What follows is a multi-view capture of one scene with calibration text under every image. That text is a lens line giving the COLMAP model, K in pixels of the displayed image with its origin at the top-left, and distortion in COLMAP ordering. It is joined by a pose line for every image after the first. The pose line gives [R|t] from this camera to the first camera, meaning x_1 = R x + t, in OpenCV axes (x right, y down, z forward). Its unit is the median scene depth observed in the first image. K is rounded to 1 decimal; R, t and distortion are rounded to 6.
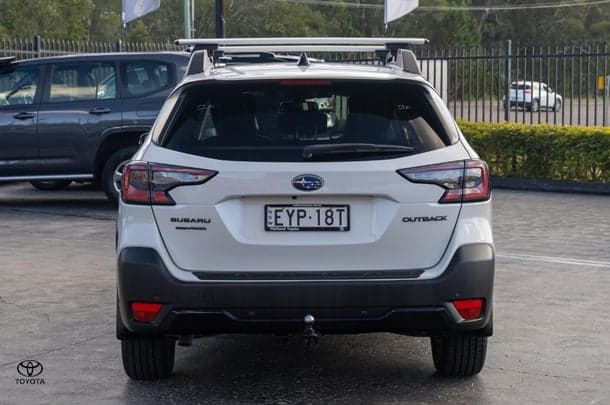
lens RADIAL K [[1288.3, 0, 305.0], [0, 1288.3, 202.5], [0, 0, 1]] dist [-0.001960, -0.136923]
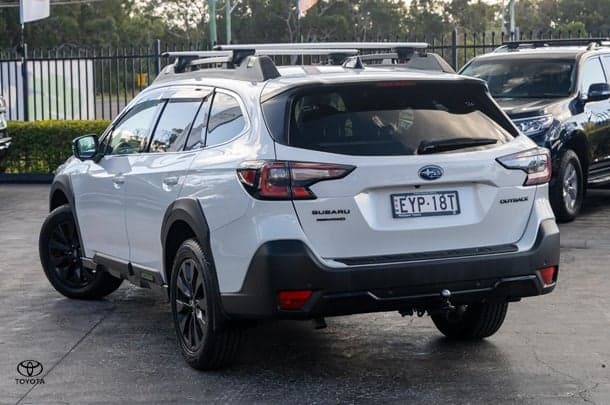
lens RADIAL K [[1288.3, 0, 305.0], [0, 1288.3, 202.5], [0, 0, 1]] dist [-0.001960, -0.136923]
pose [[0.934999, -0.051096, 0.350950, -0.490630], [0.050538, 0.998664, 0.010756, -0.007030], [-0.351030, 0.007679, 0.936333, -0.013990]]
